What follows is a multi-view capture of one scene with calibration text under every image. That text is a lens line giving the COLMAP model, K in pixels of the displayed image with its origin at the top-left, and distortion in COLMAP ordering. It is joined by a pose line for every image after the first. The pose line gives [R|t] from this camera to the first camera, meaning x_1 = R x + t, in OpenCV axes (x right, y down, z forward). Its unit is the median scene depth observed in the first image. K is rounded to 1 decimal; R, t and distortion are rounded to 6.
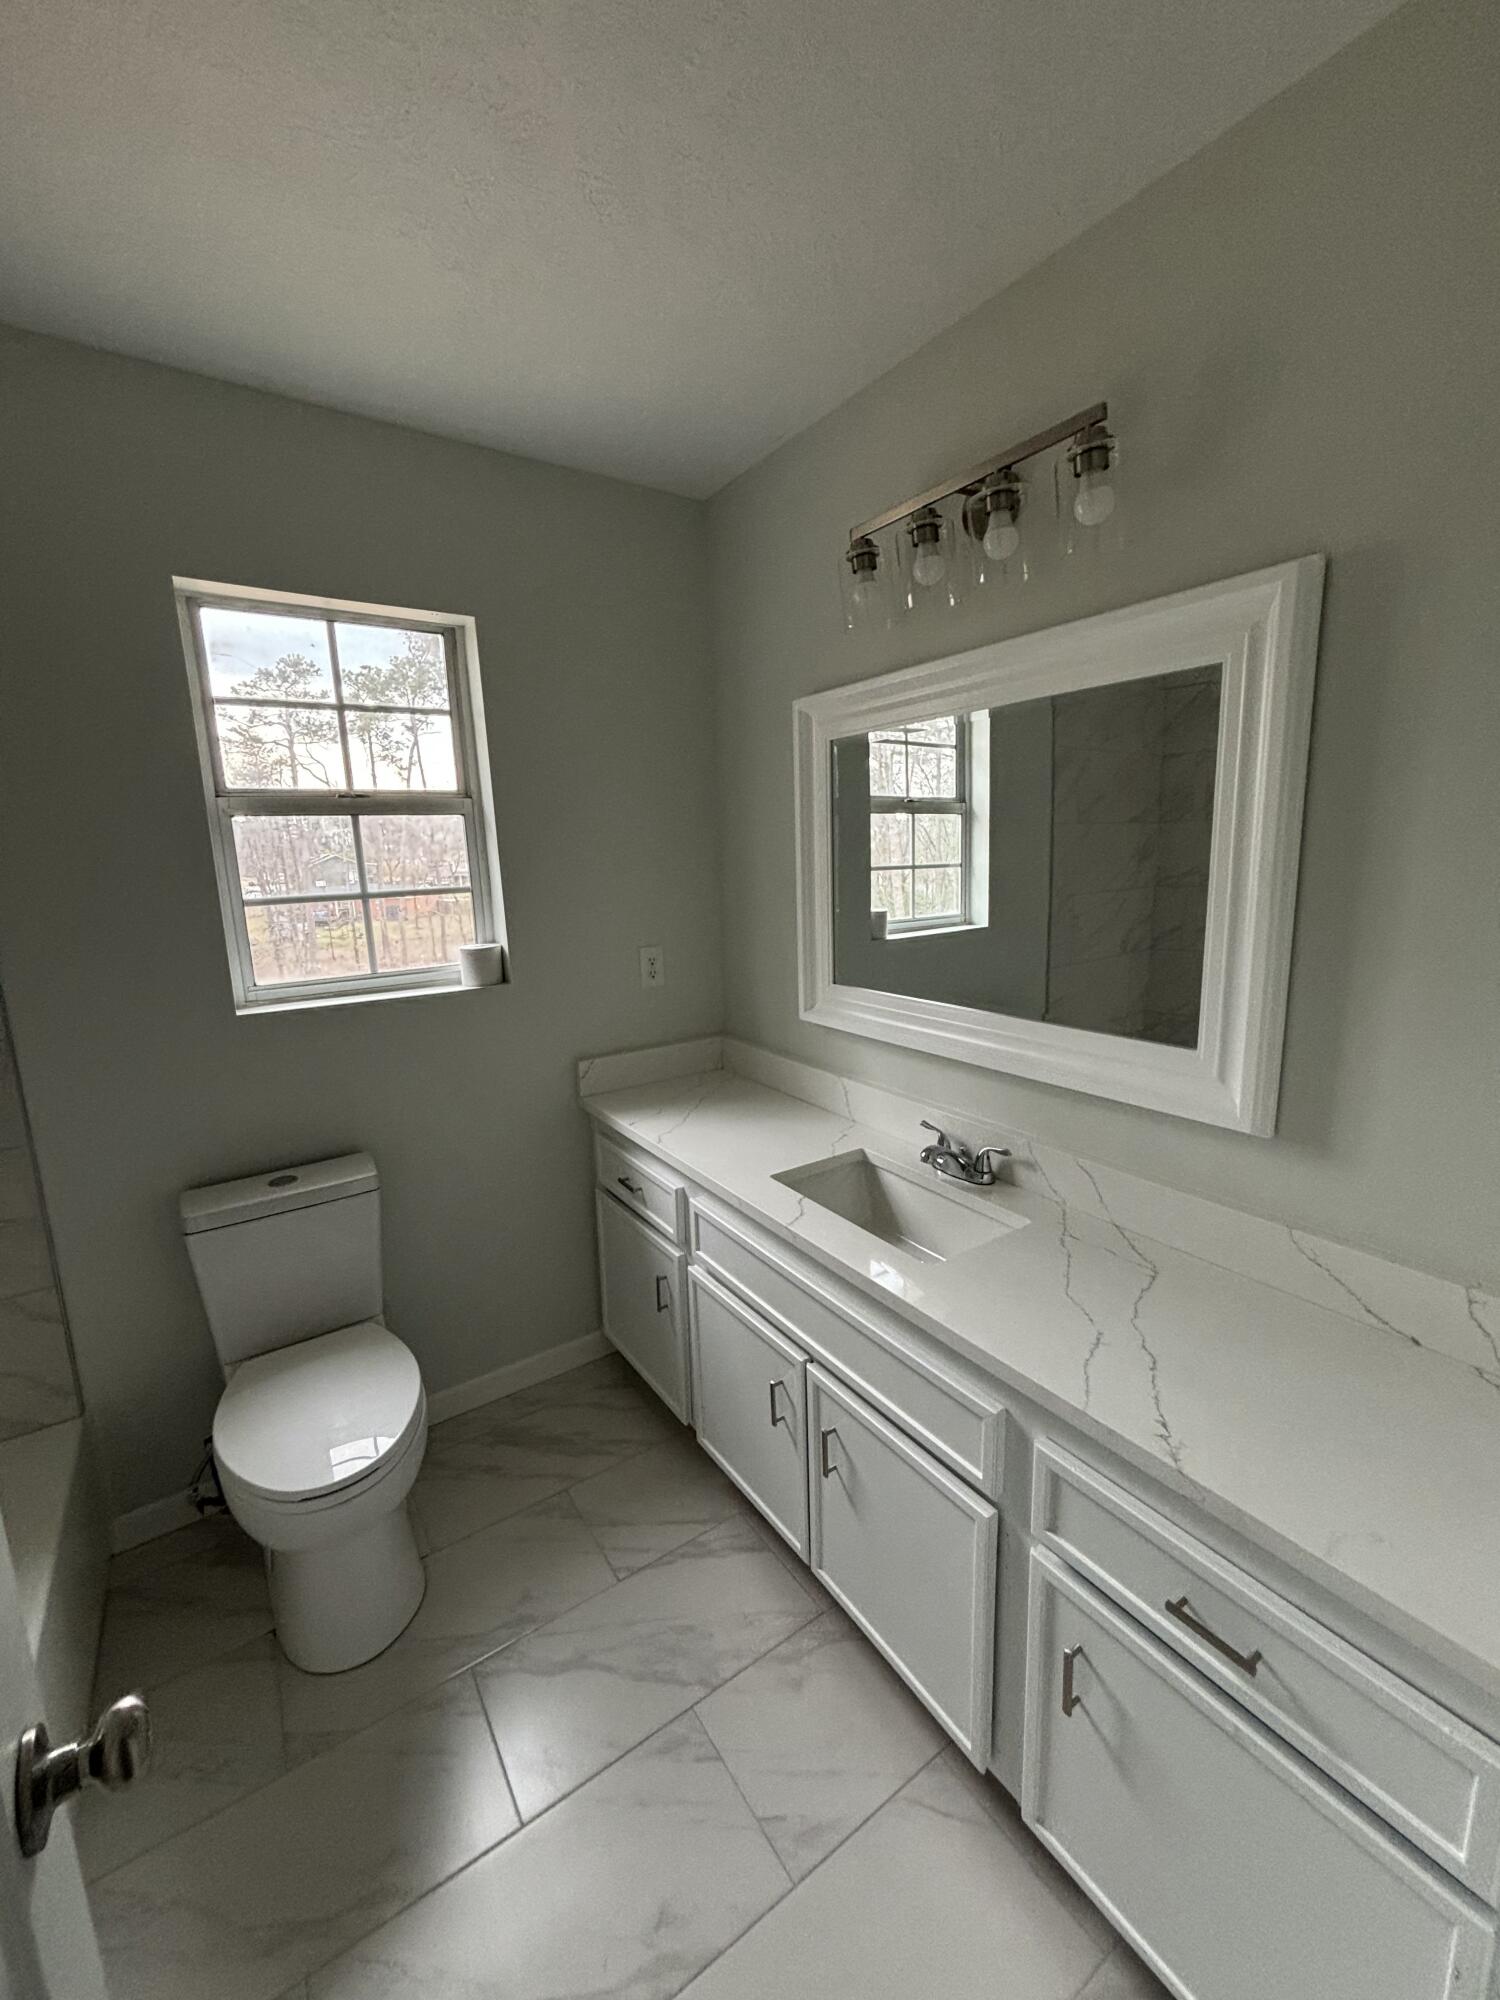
lens RADIAL K [[810.5, 0, 753.7], [0, 810.5, 995.1], [0, 0, 1]] dist [-0.001501, 0.005944]
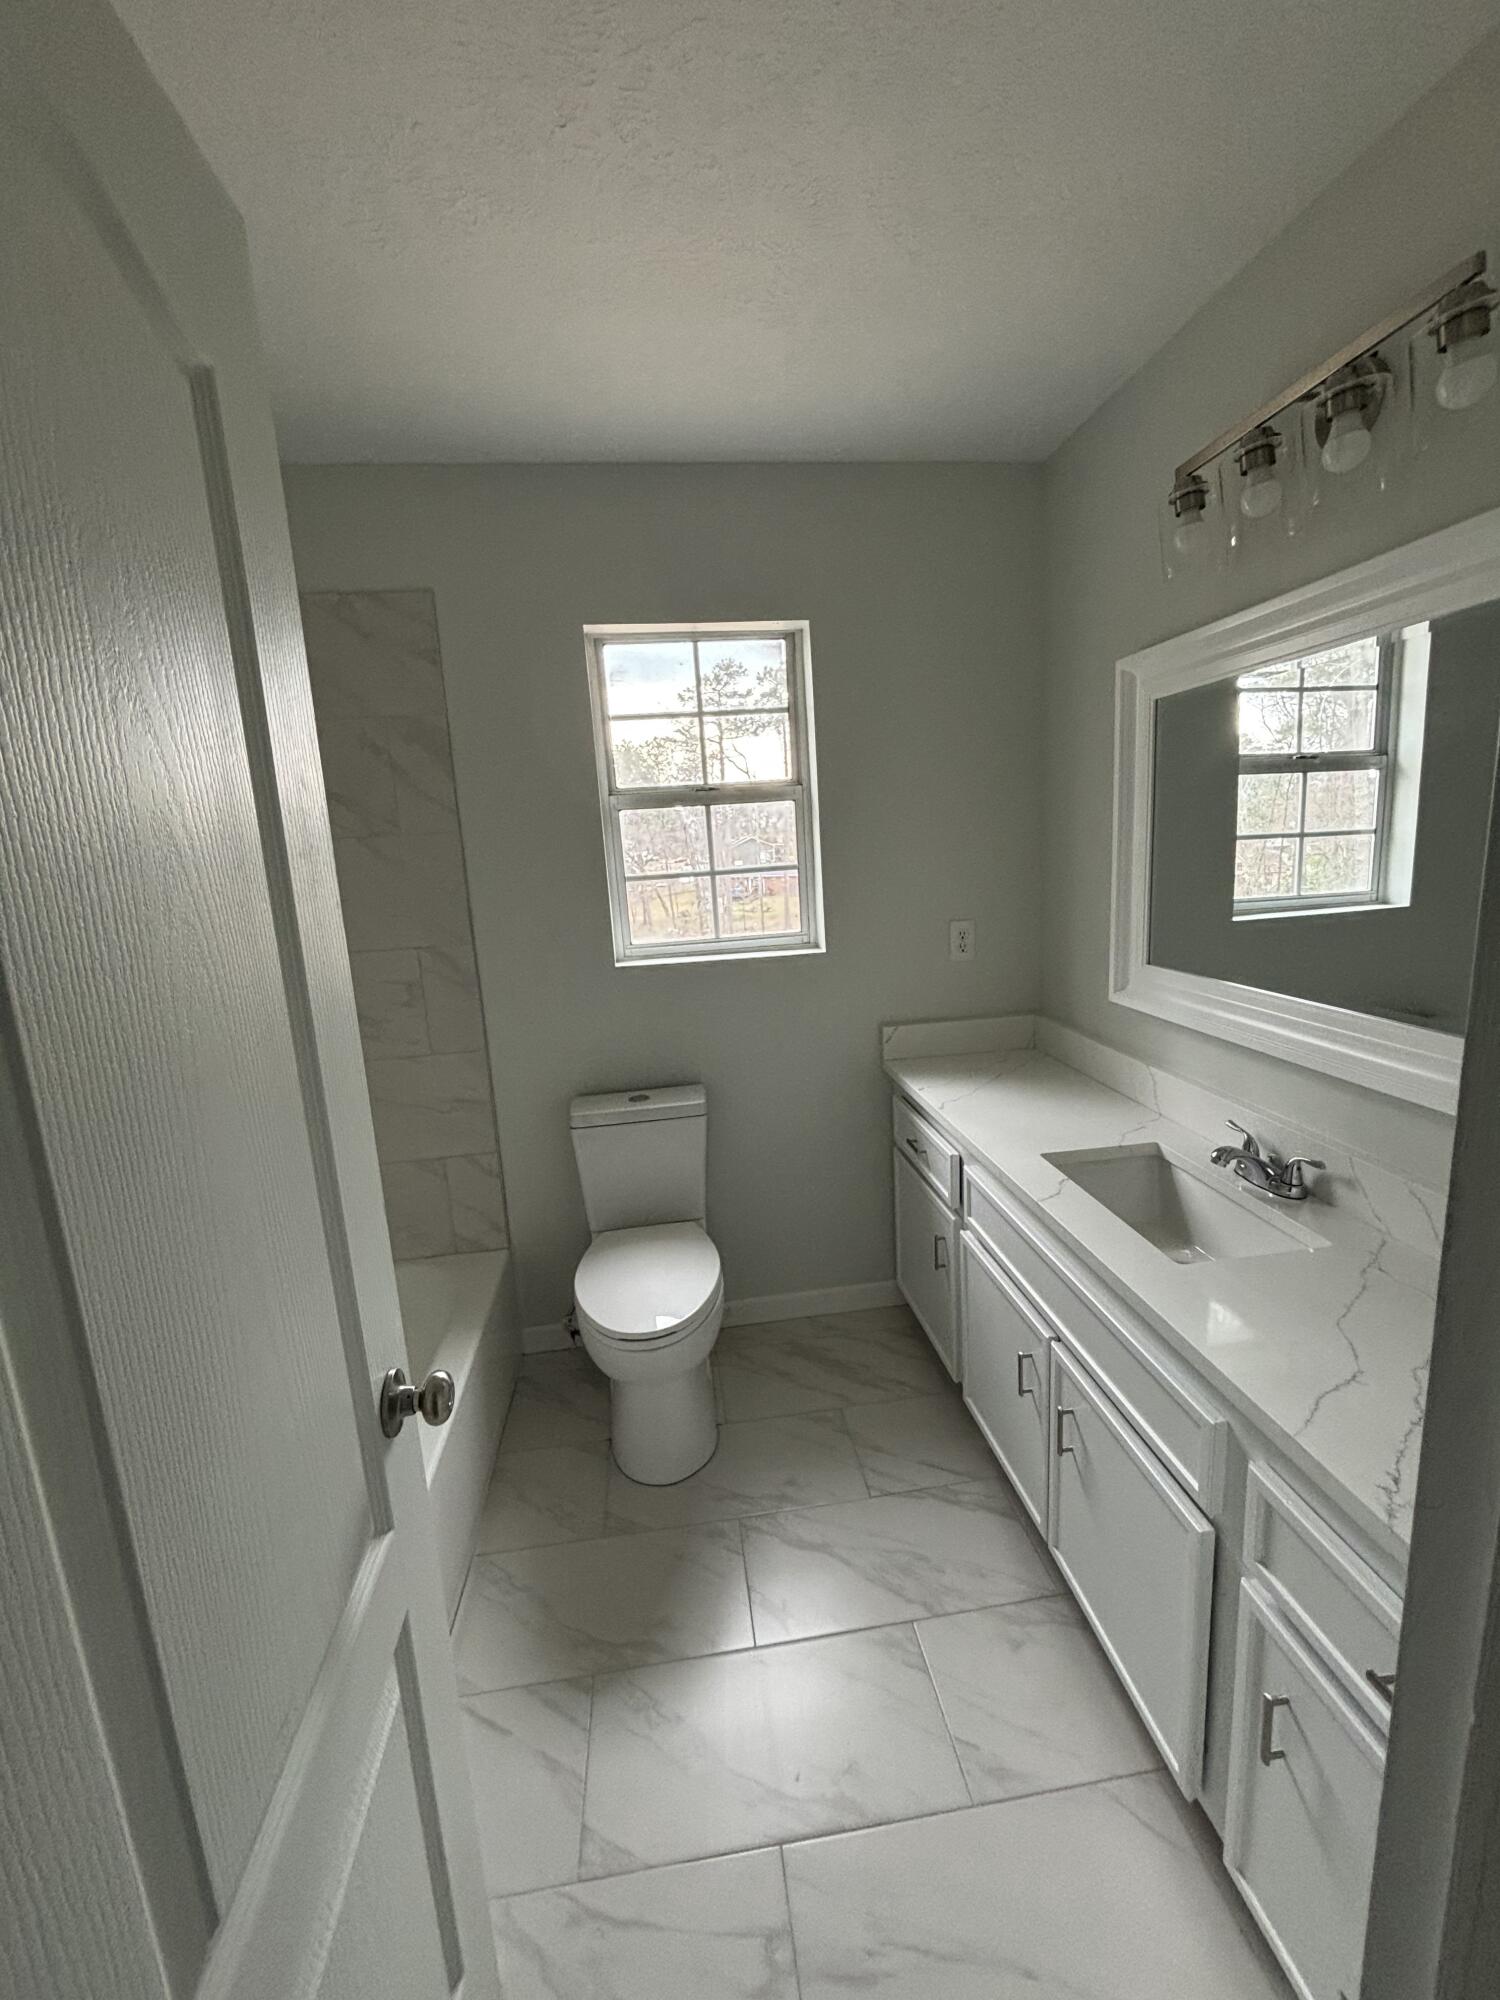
lens RADIAL K [[810.5, 0, 753.7], [0, 810.5, 995.1], [0, 0, 1]] dist [-0.001501, 0.005944]
pose [[0.892278, 0.063239, -0.447035, 0.129240], [-0.050302, 0.997902, 0.040763, 0.006446], [0.448675, -0.013885, 0.893587, -0.039628]]
